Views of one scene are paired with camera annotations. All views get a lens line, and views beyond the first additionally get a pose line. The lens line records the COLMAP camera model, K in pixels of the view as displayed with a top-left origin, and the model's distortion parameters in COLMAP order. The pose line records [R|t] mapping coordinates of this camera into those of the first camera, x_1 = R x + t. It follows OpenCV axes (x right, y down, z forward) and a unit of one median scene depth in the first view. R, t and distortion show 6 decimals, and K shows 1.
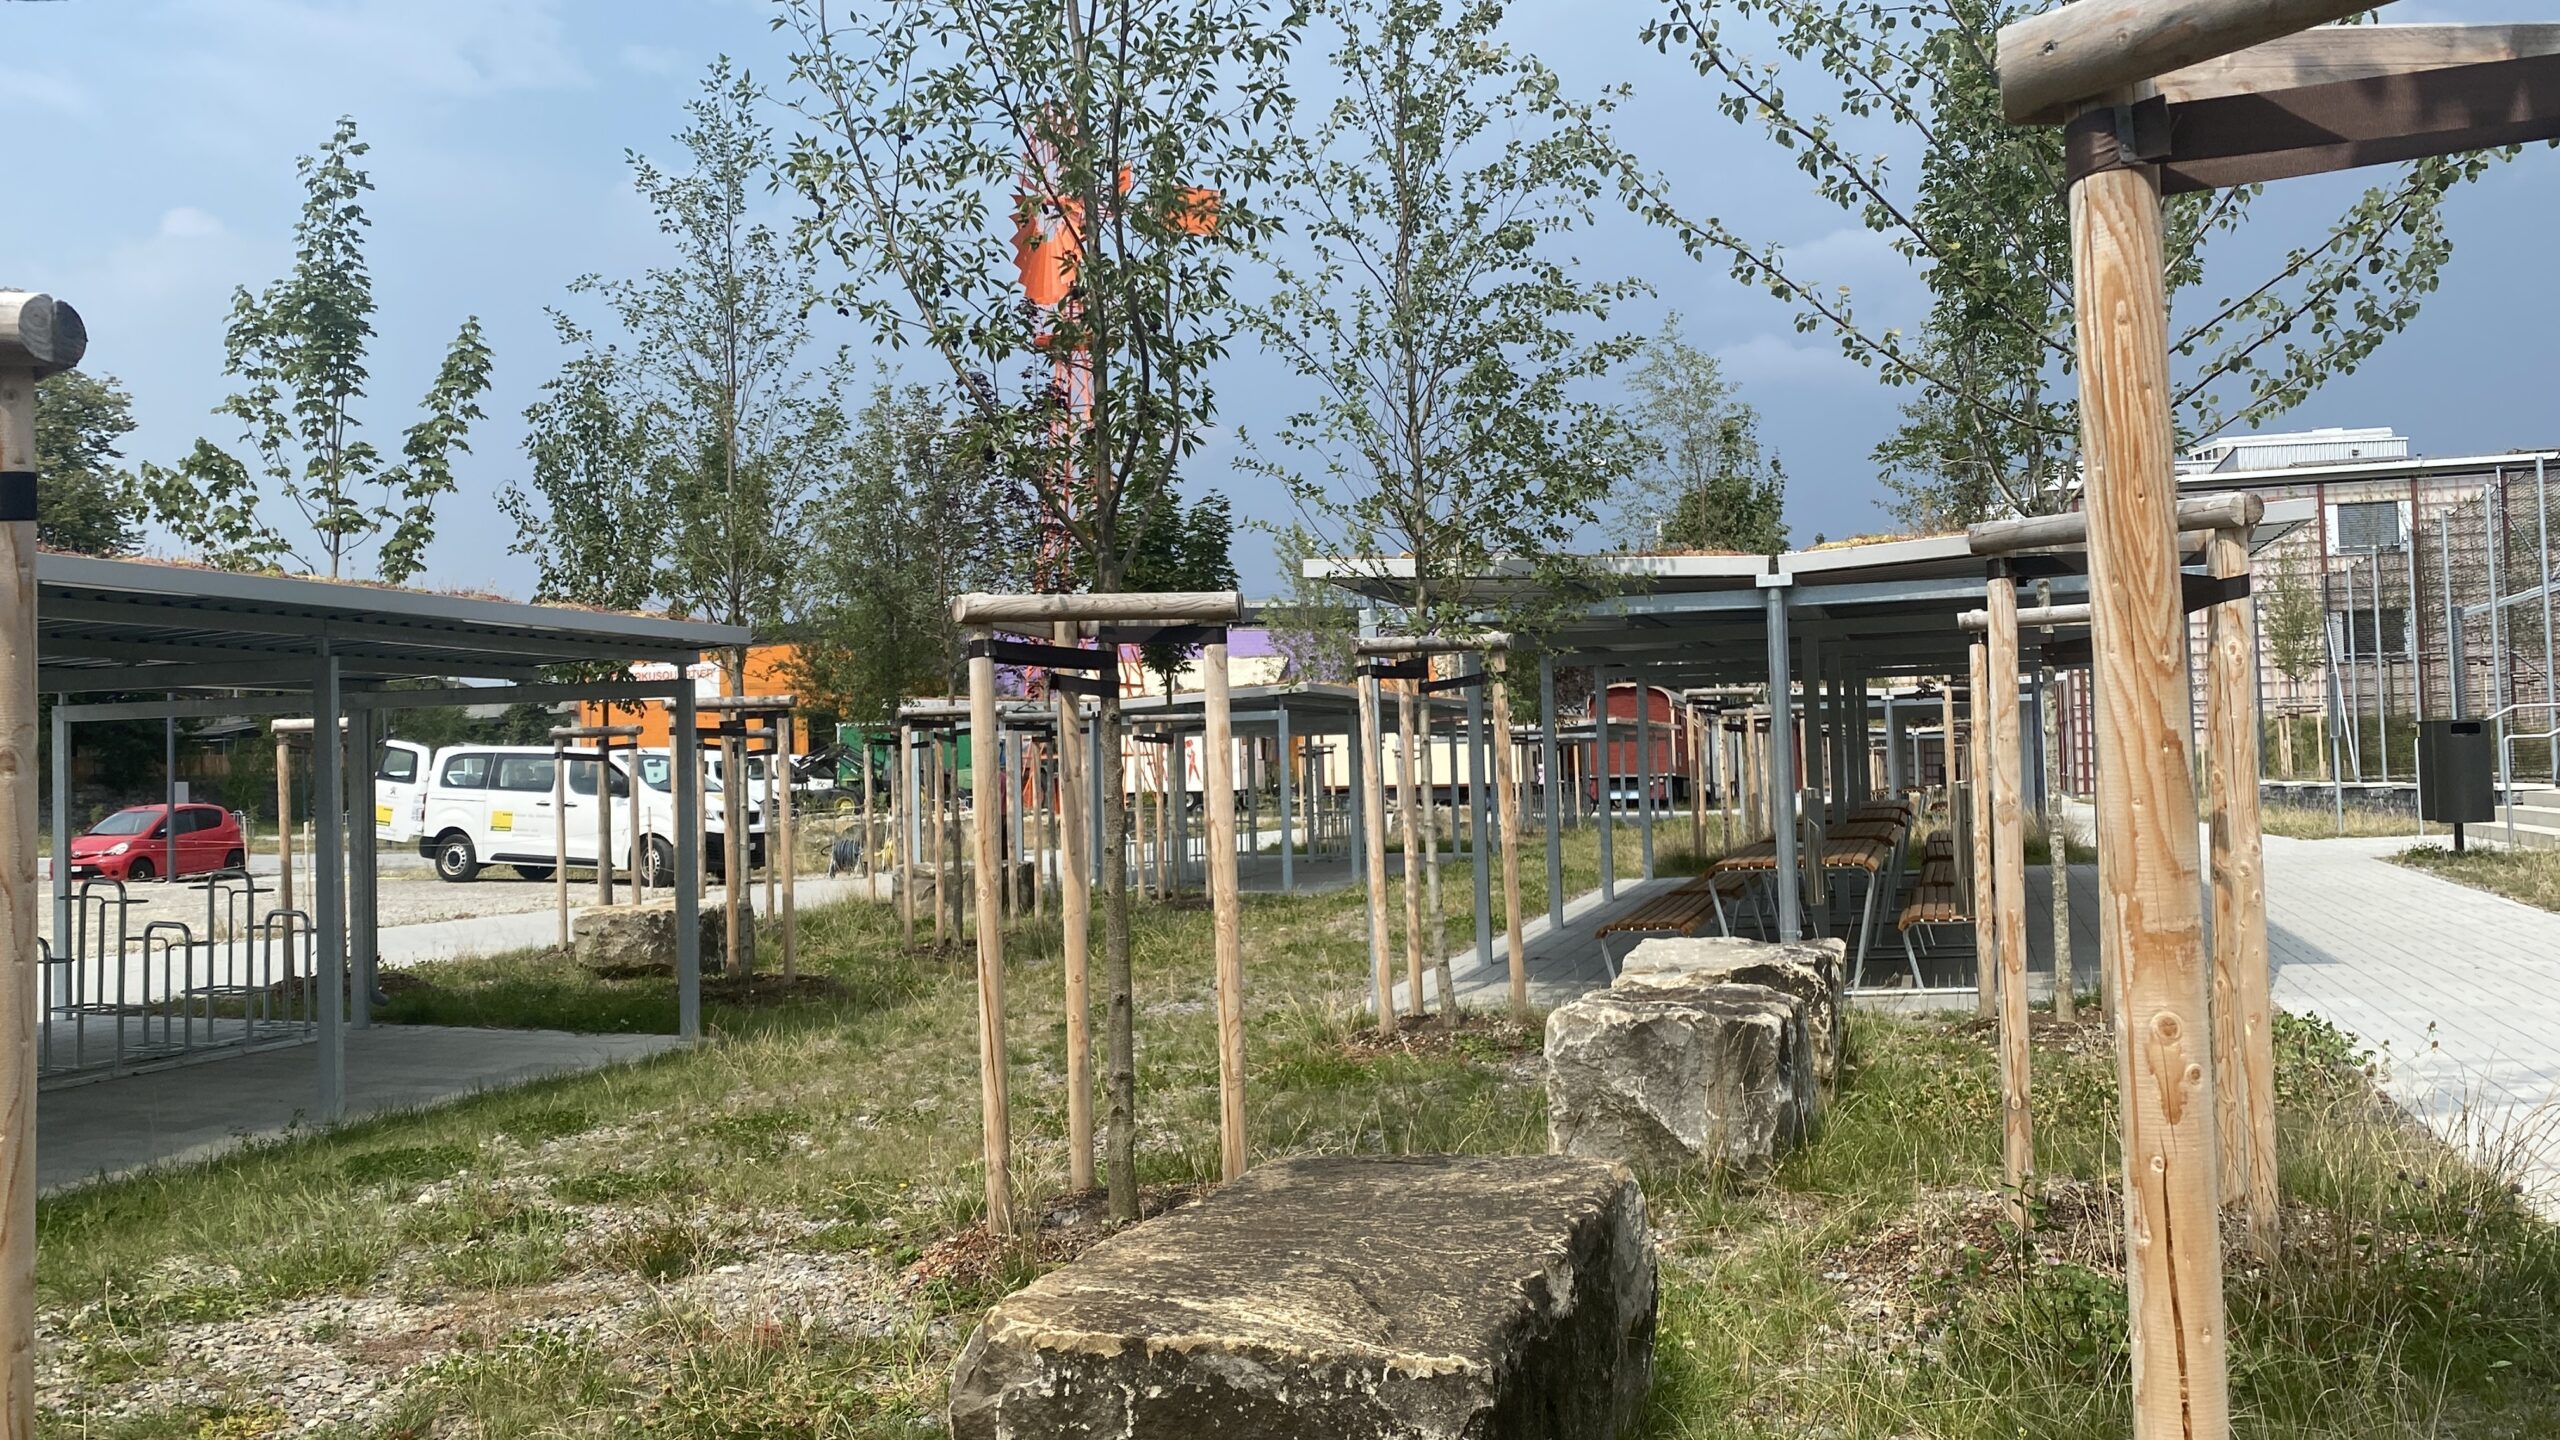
lens RADIAL K [[2121.7, 0, 1274.9], [0, 2121.7, 705.2], [0, 0, 1]] dist [0.014133, -0.015226]
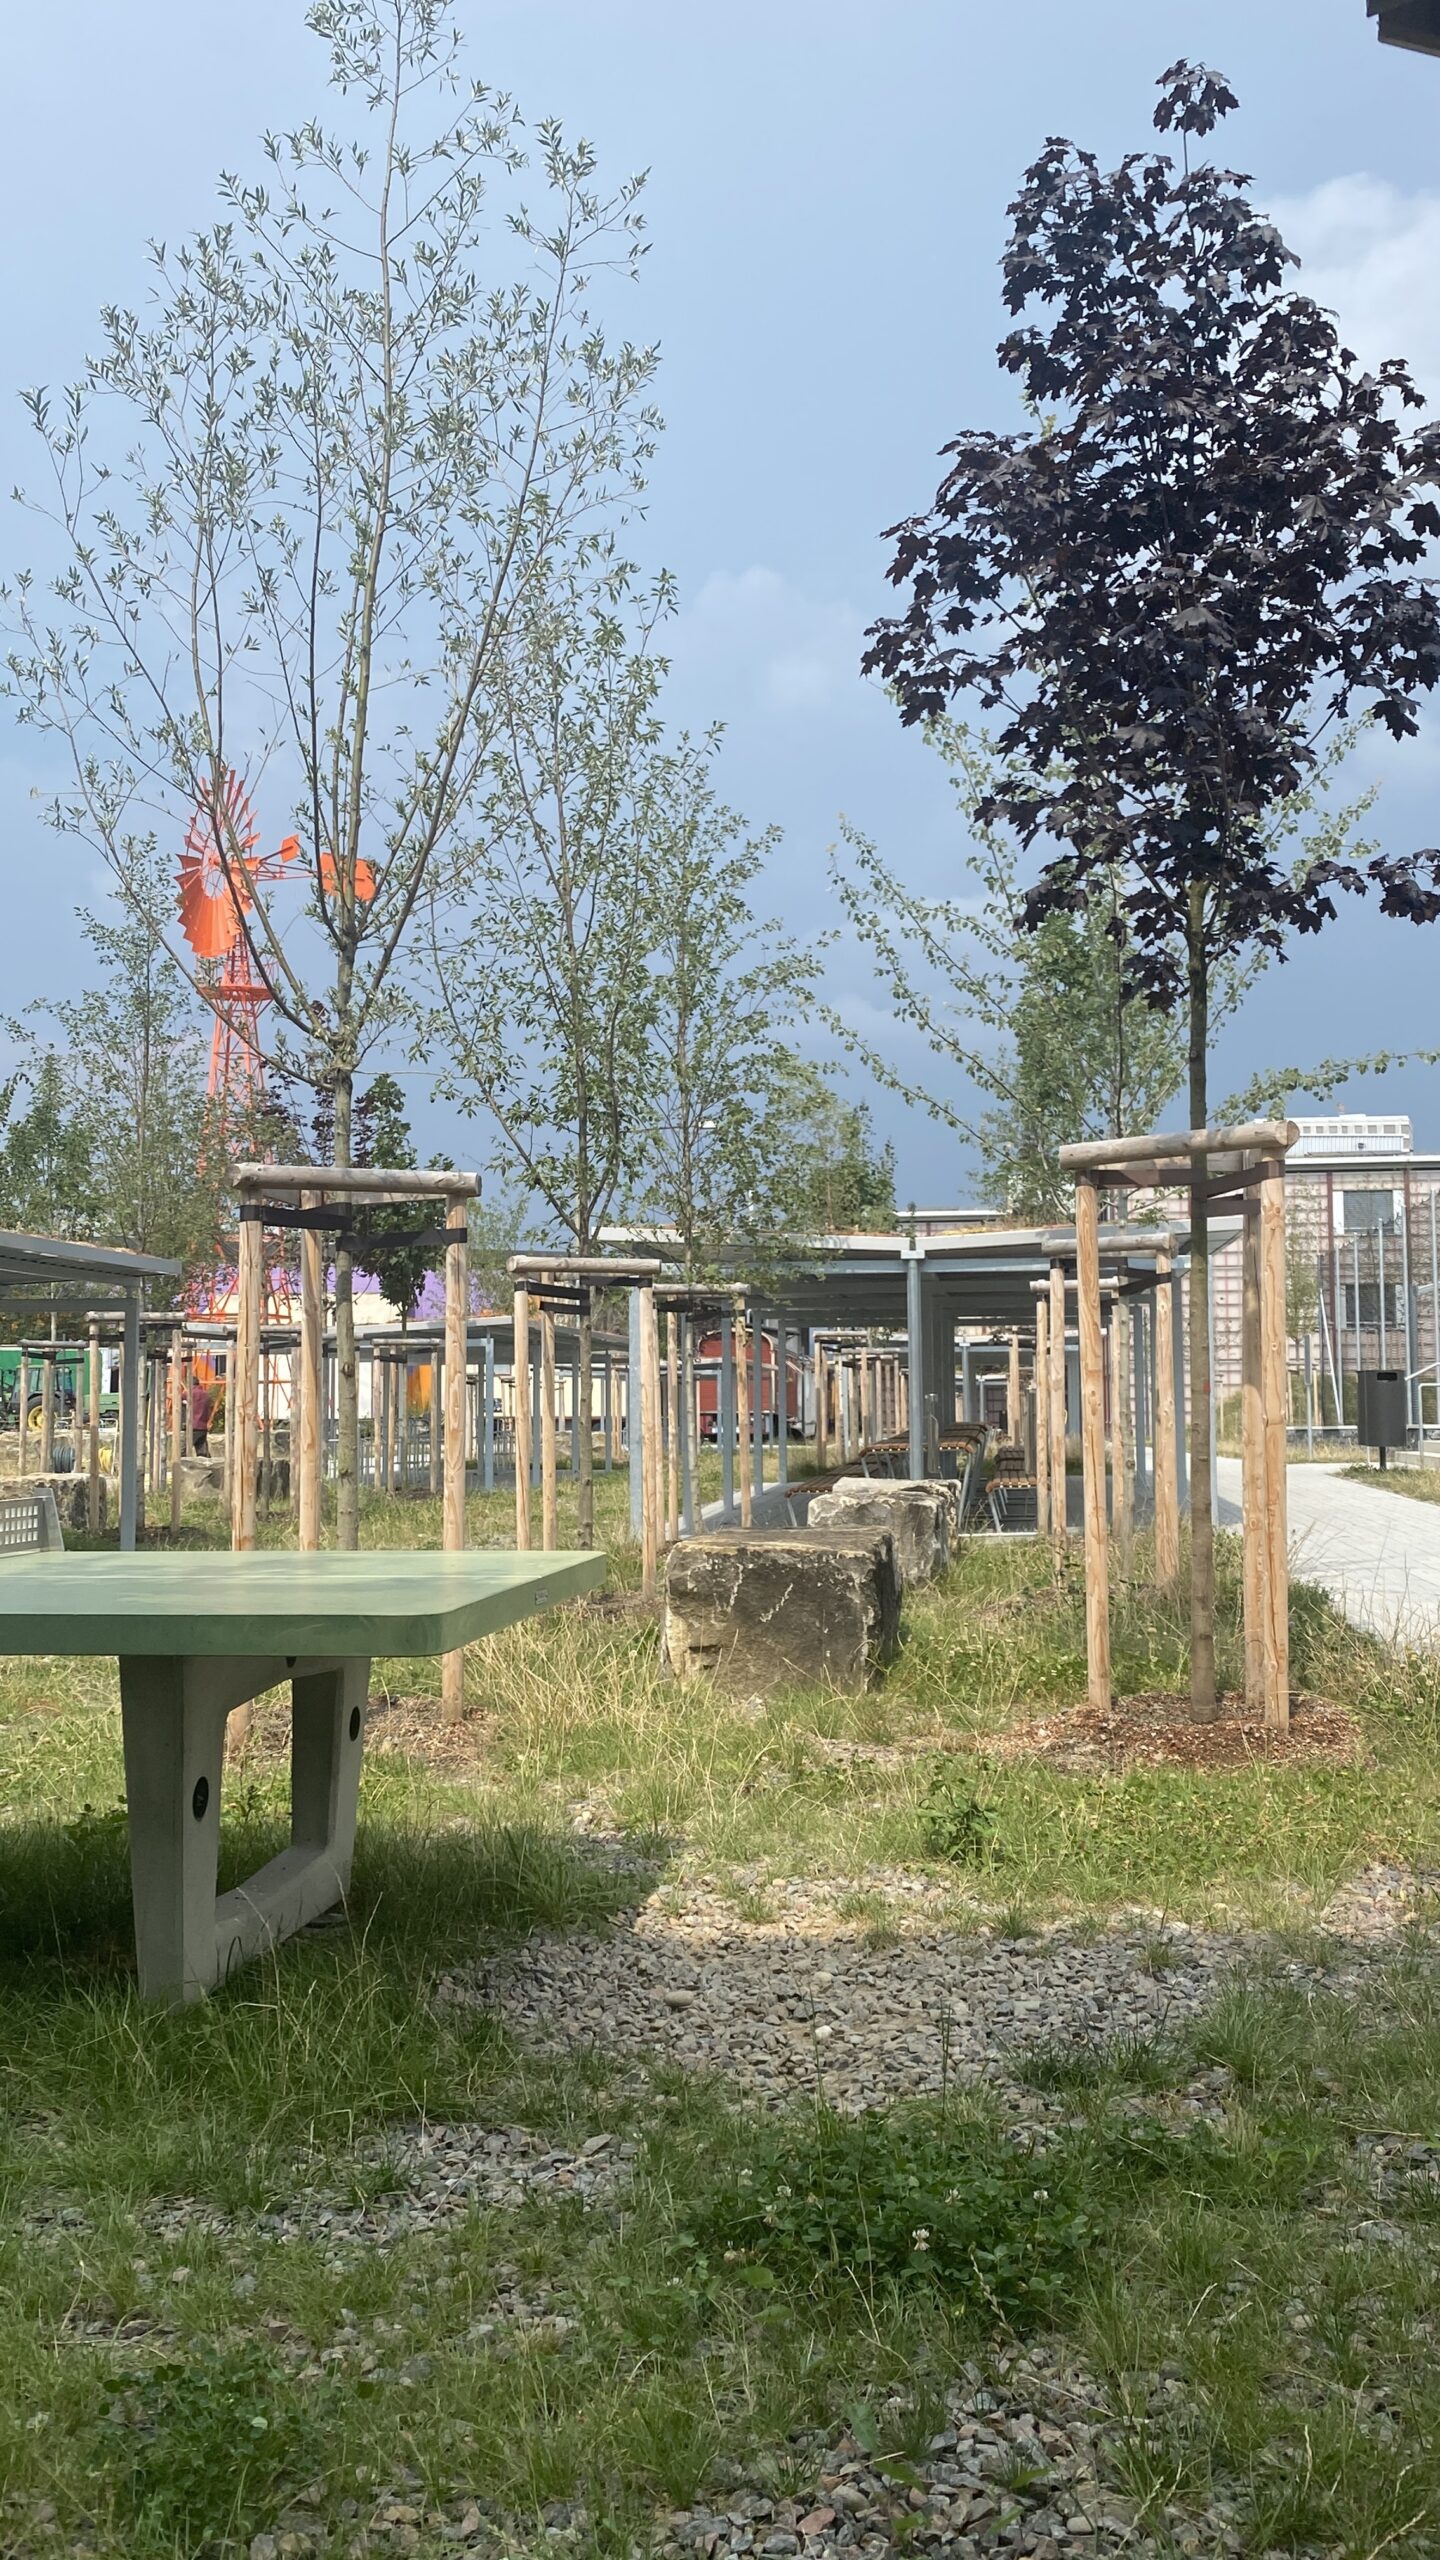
lens RADIAL K [[2121.7, 0, 722.9], [0, 2121.7, 1282.6], [0, 0, 1]] dist [0.014133, -0.015226]
pose [[0.984725, 0.032391, 0.171079, -0.140360], [-0.027039, 0.999072, -0.033524, 0.013392], [-0.172006, 0.028386, 0.984687, -0.413748]]
